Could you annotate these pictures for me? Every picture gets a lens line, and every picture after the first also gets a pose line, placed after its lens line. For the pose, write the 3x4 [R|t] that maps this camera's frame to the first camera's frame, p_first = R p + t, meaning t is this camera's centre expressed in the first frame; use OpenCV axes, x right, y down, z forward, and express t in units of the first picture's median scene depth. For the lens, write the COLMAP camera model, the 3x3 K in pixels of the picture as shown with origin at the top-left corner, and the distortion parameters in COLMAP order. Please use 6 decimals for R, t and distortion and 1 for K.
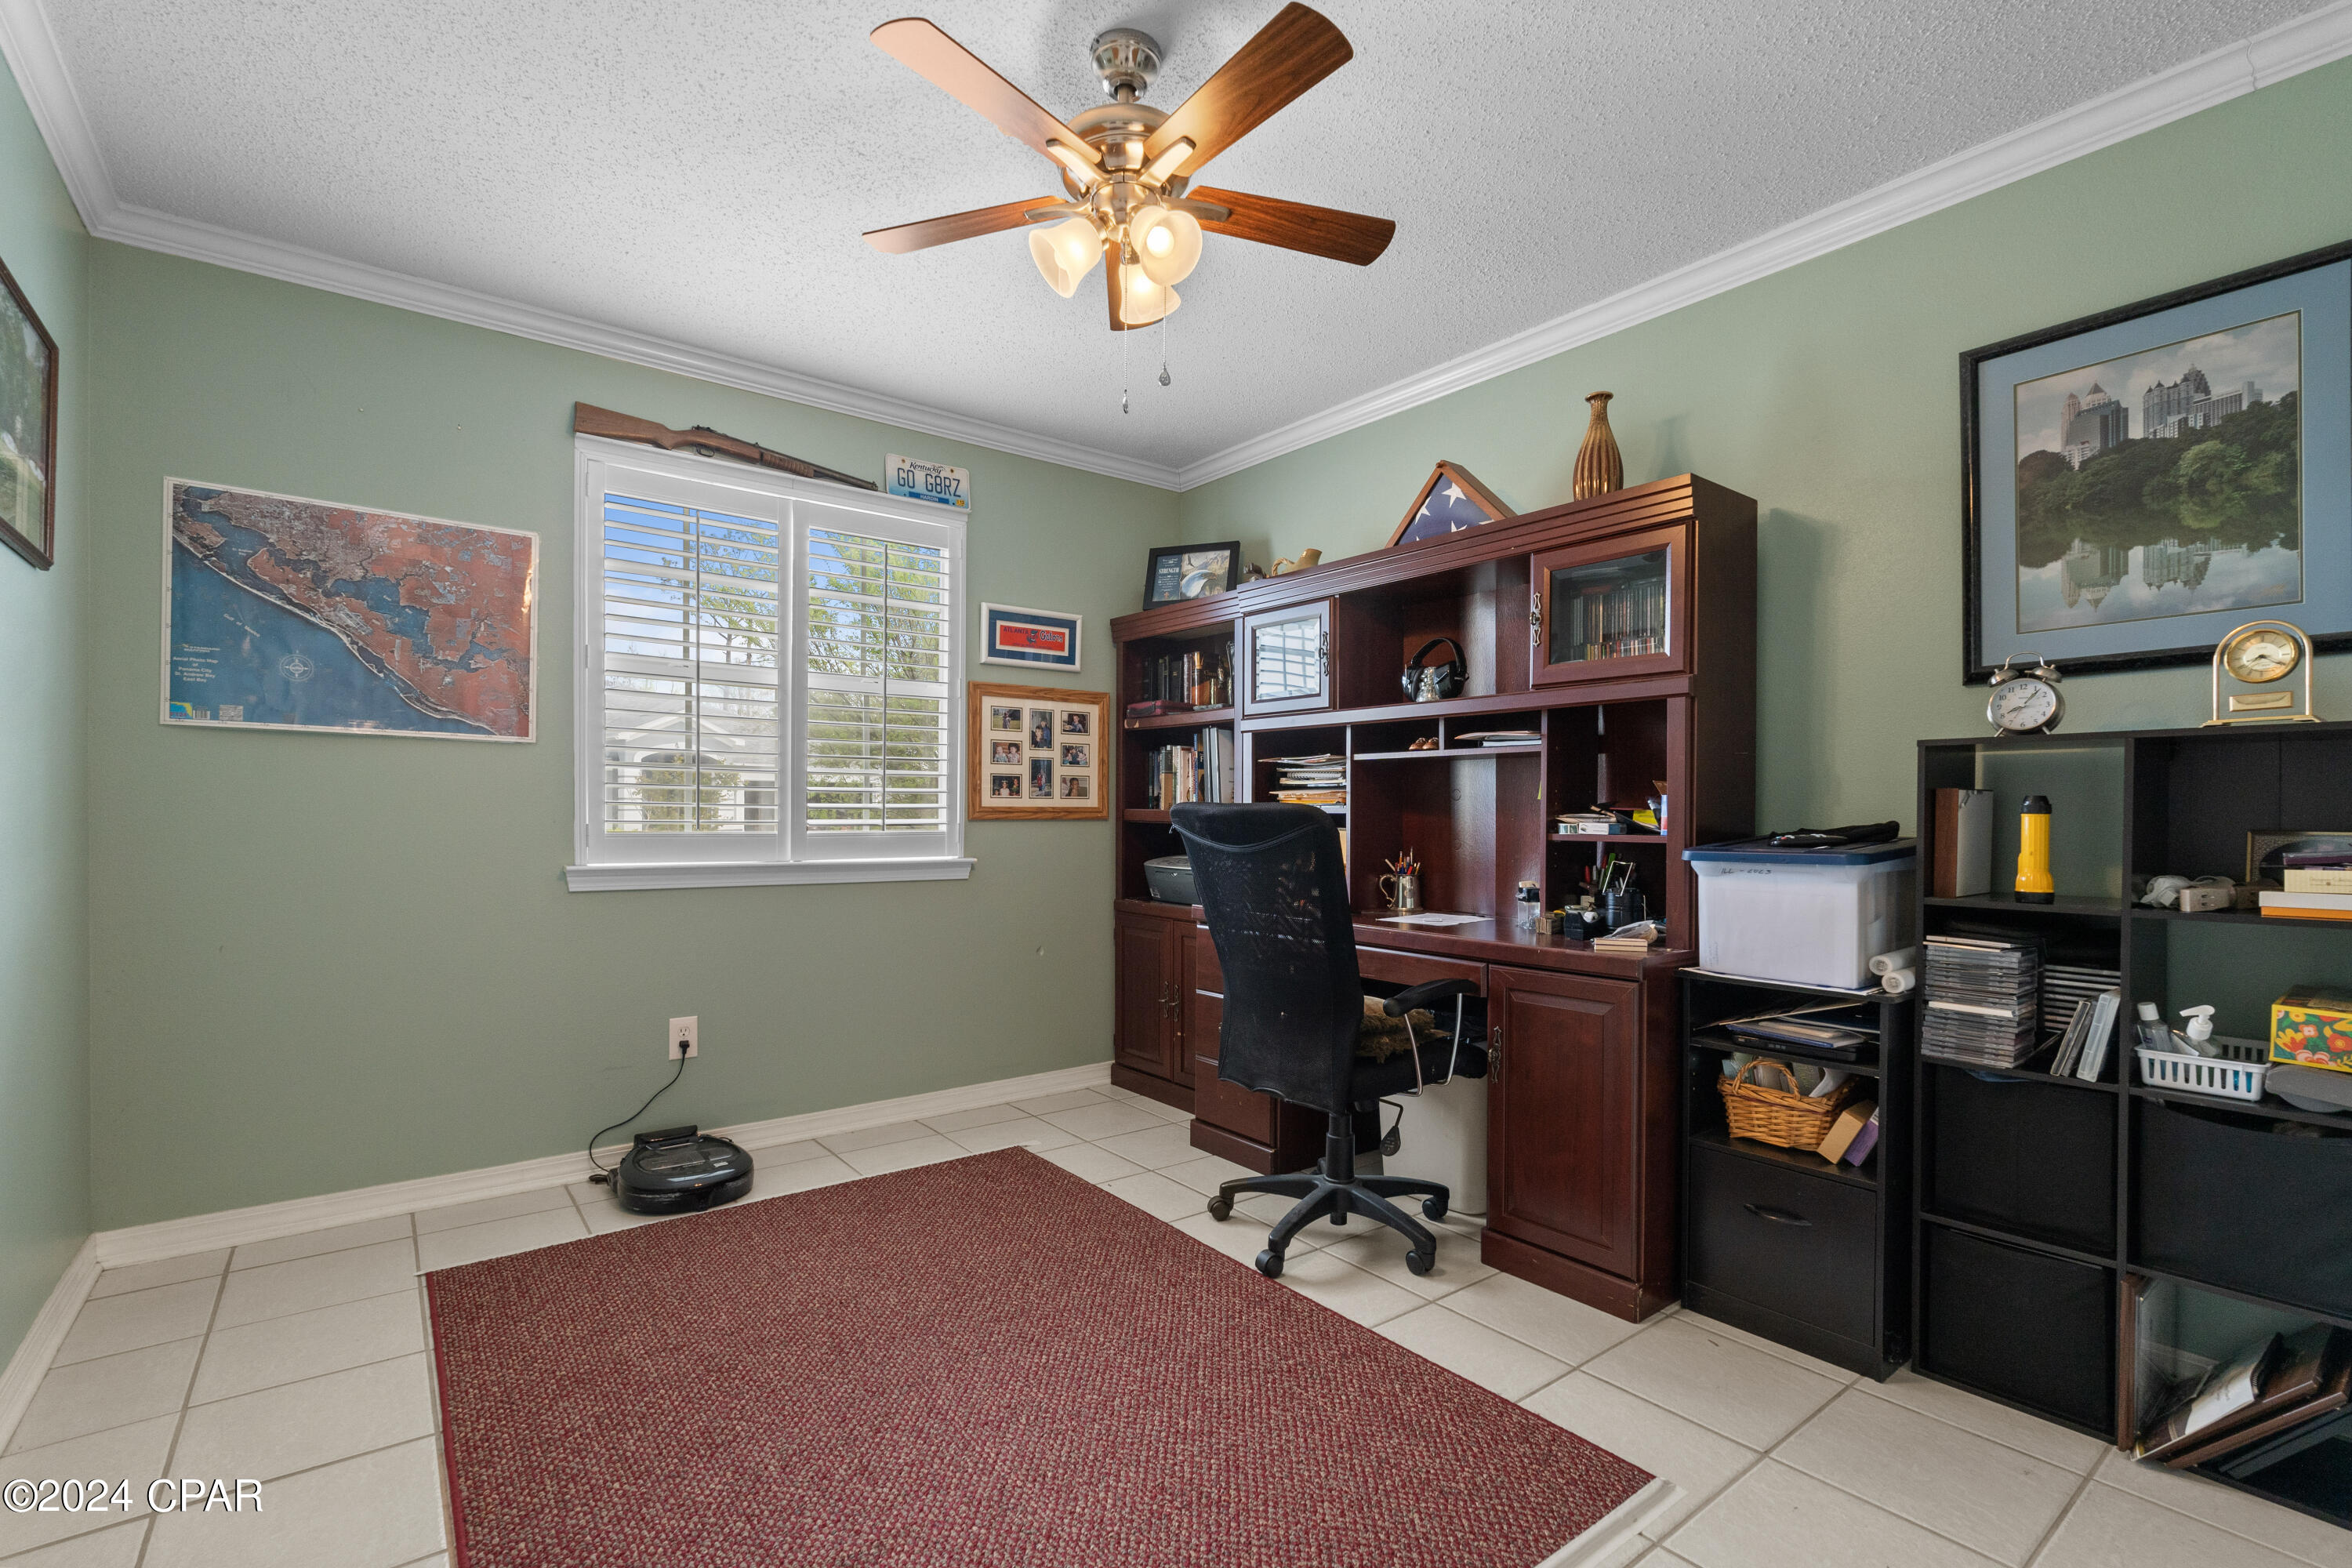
lens RADIAL K [[1071.9, 0, 1189.2], [0, 1071.9, 808.1], [0, 0, 1]] dist [-0.004350, 0.000096]
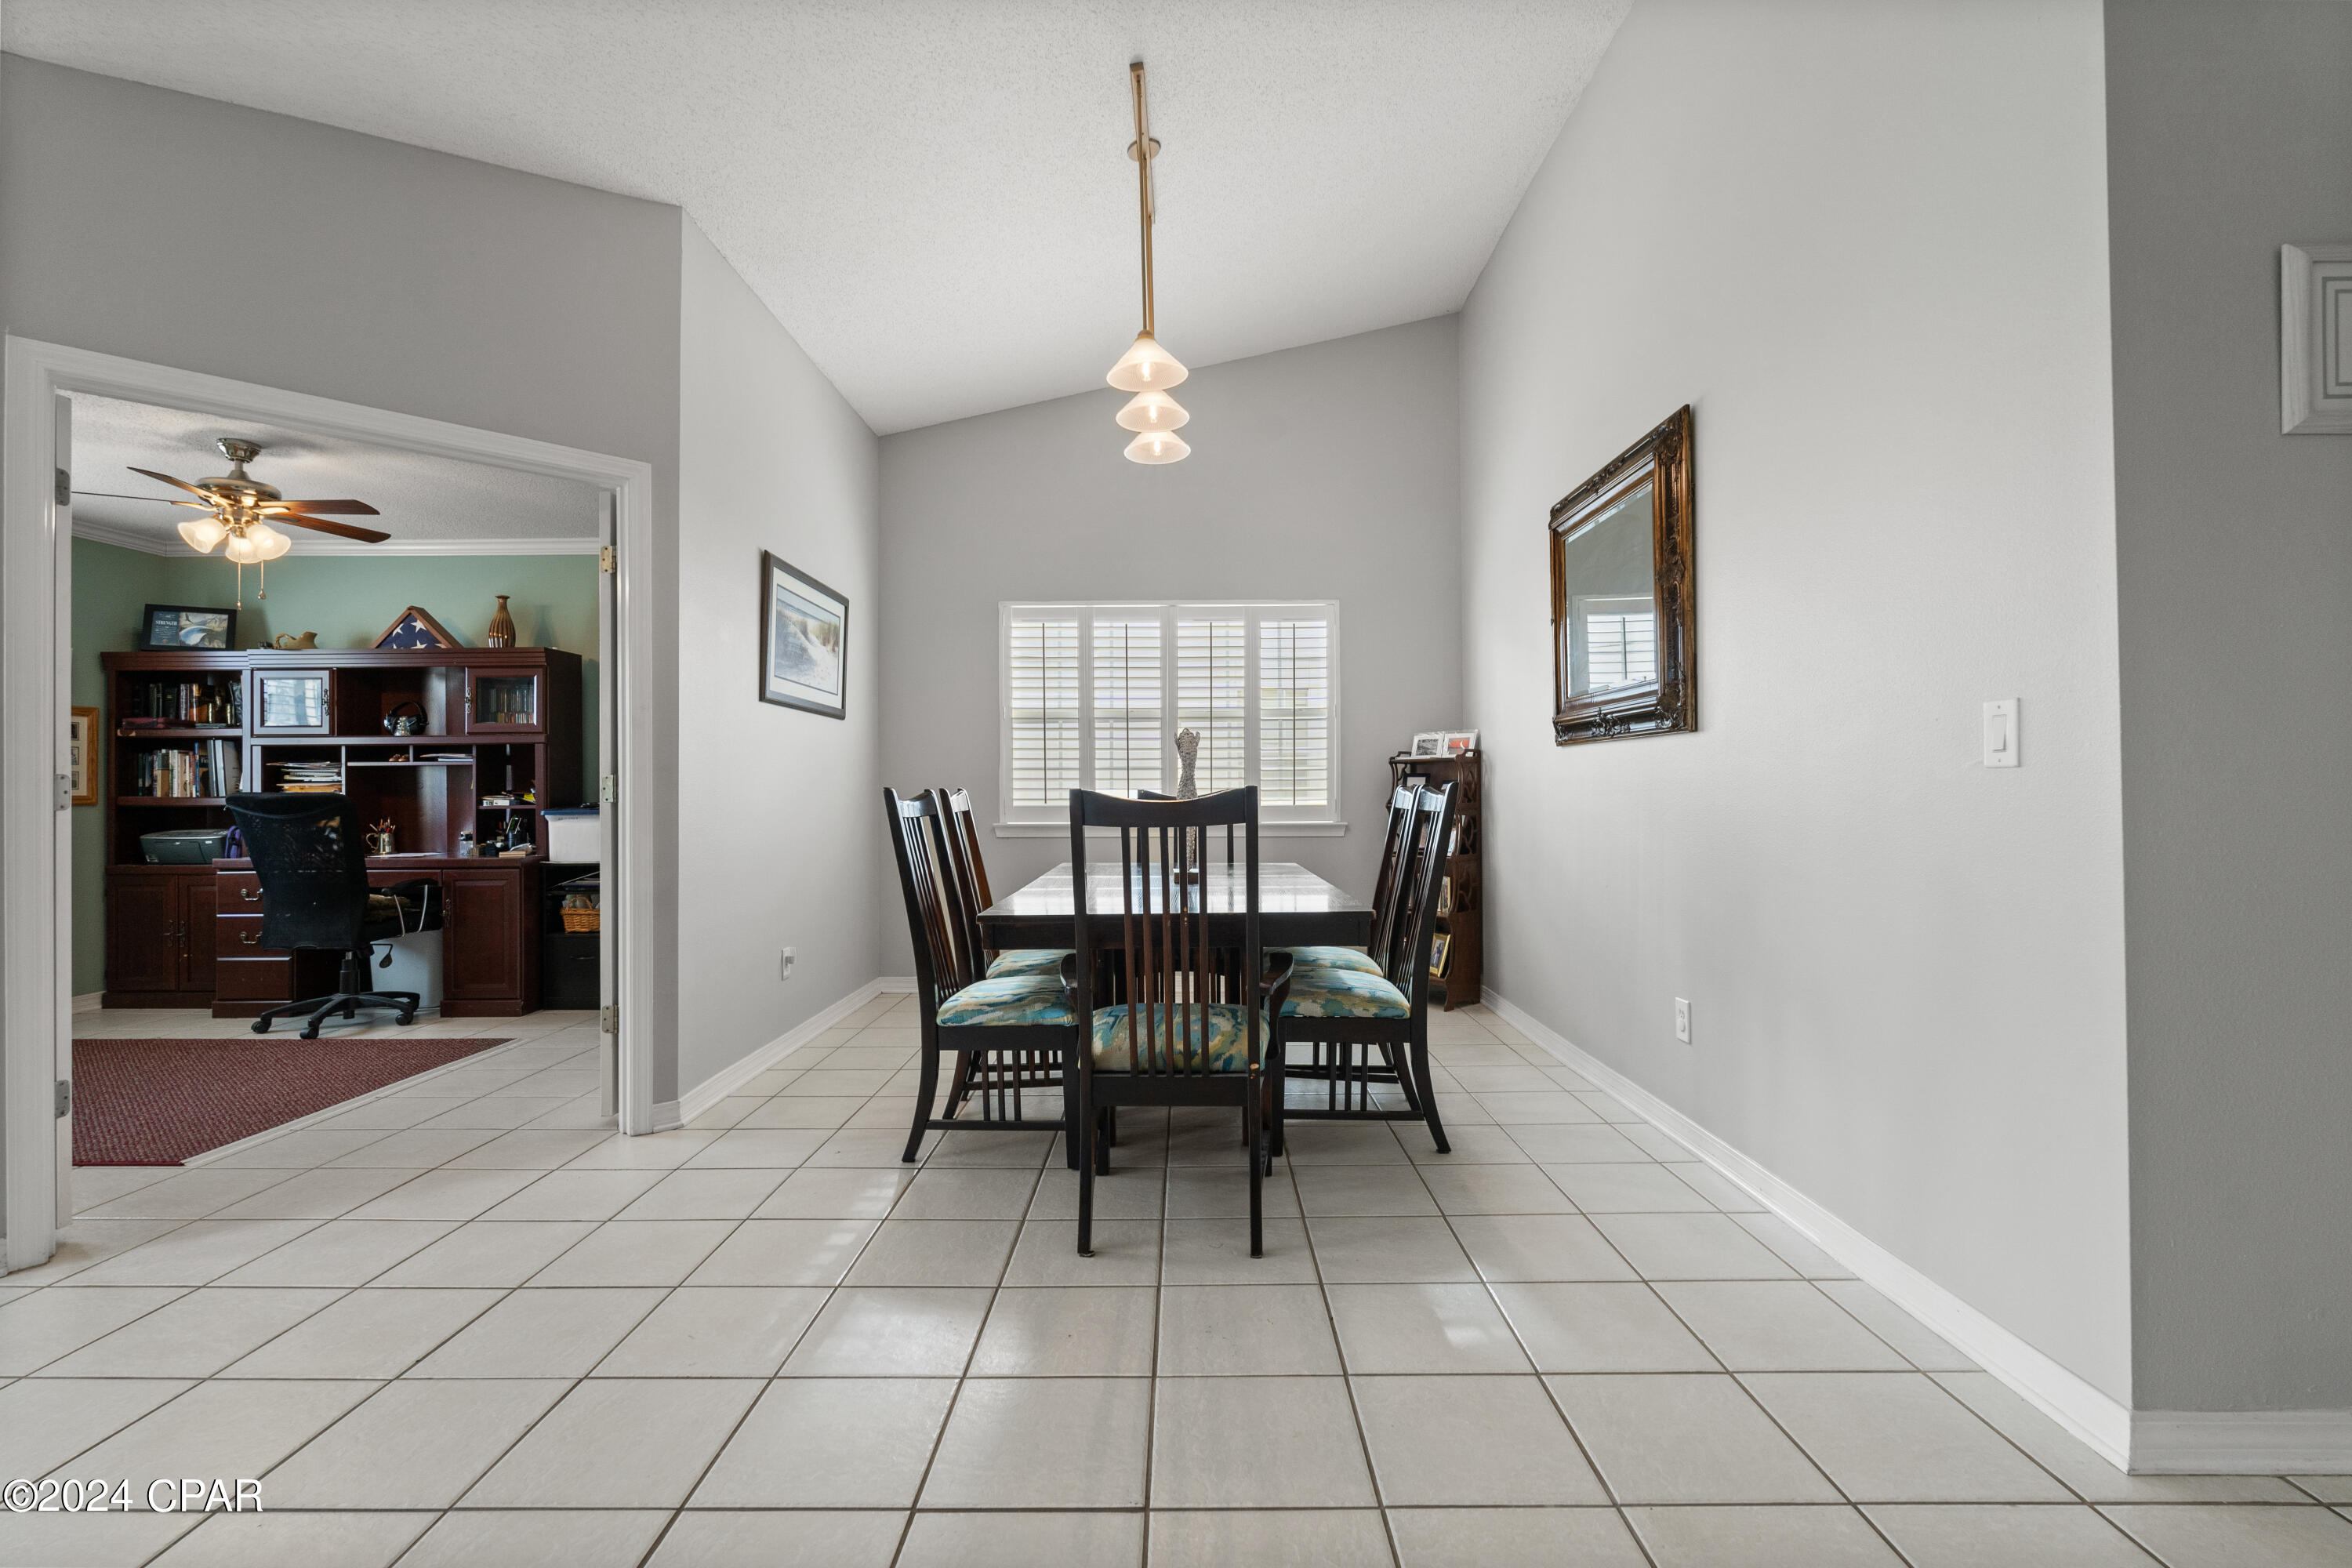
lens RADIAL K [[1034.6, 0, 1176.0], [0, 1034.6, 784.0], [0, 0, 1]] dist [-0.001335, -0.000991]
pose [[0.628771, -0.007355, 0.777556, -0.314338], [0.007906, 0.999964, 0.003065, -0.011481], [-0.777551, 0.004220, 0.628806, -1.119488]]
